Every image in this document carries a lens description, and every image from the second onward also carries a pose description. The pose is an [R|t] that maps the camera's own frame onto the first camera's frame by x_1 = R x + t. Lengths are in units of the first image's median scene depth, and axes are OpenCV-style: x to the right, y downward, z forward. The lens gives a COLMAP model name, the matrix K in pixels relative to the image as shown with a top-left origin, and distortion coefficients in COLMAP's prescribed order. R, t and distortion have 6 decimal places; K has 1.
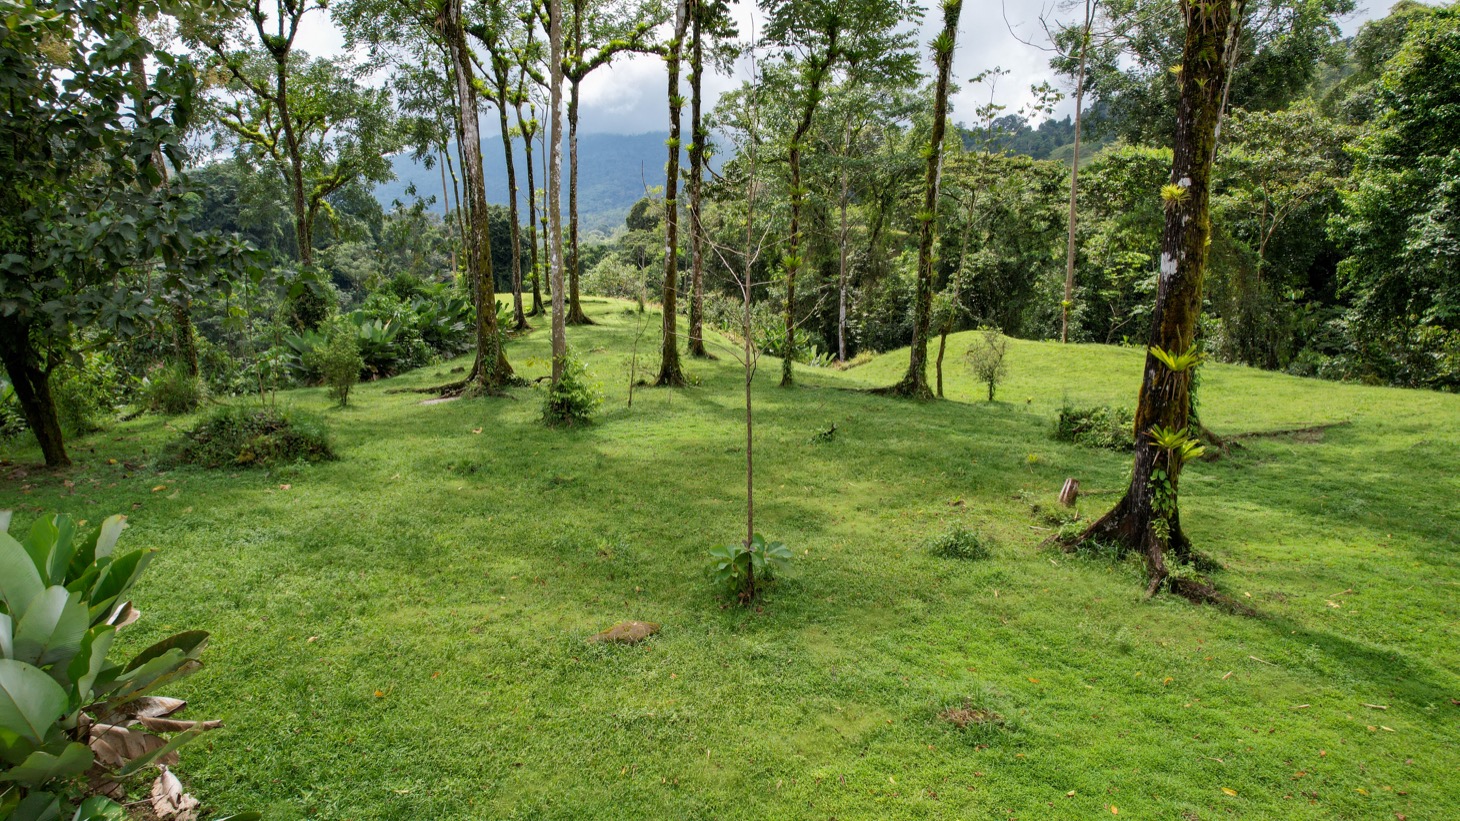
lens RADIAL K [[947.1, 0, 730.0], [0, 947.1, 410.5], [0, 0, 1]] dist [-0.076168, 0.075278]
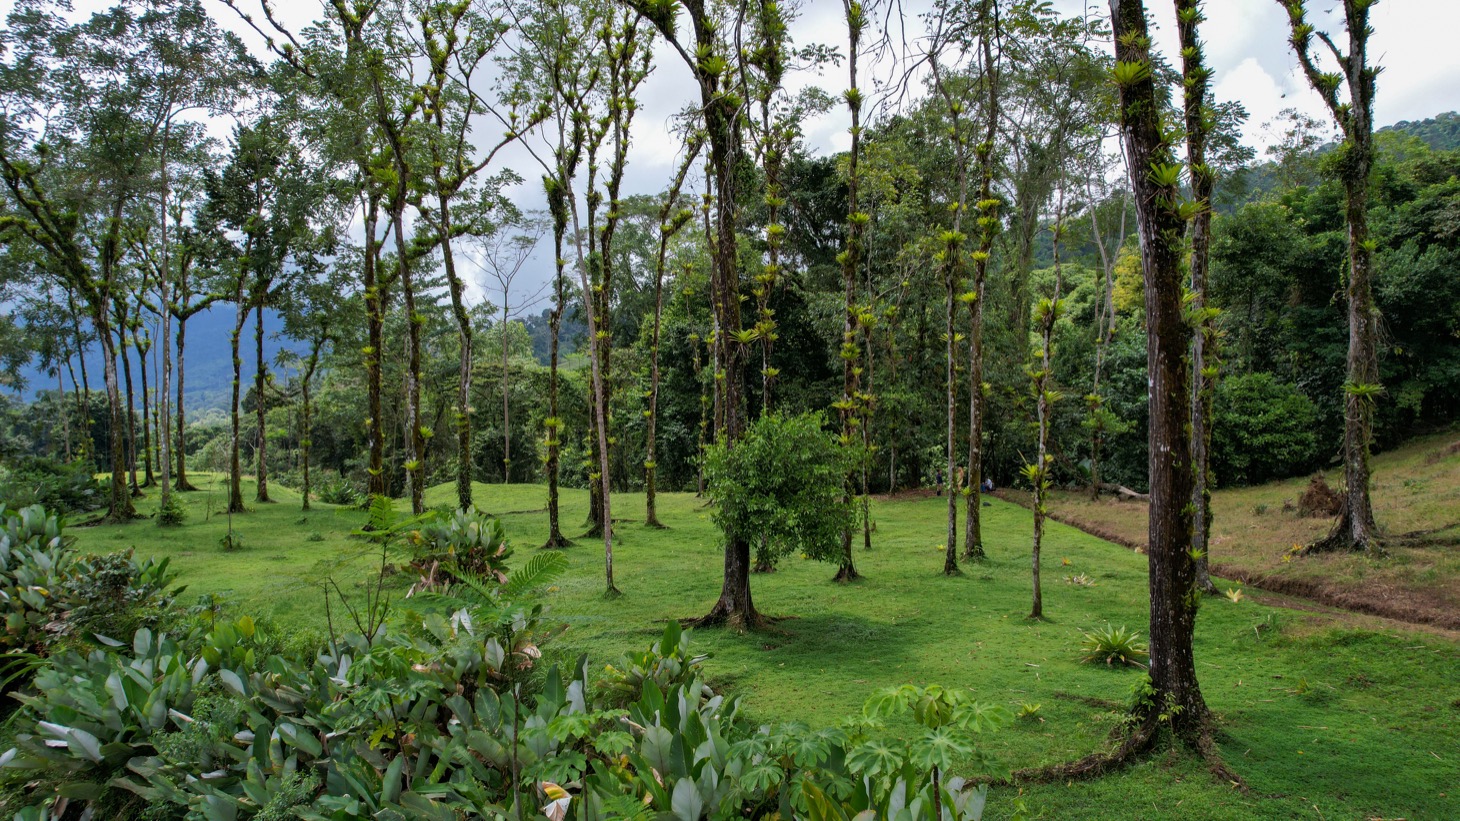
lens RADIAL K [[947.1, 0, 730.0], [0, 947.1, 410.5], [0, 0, 1]] dist [-0.076168, 0.075278]
pose [[0.934170, -0.020367, 0.356248, 0.099119], [0.083443, 0.983157, -0.162600, 0.078267], [-0.346936, 0.181622, 0.920135, -0.527450]]
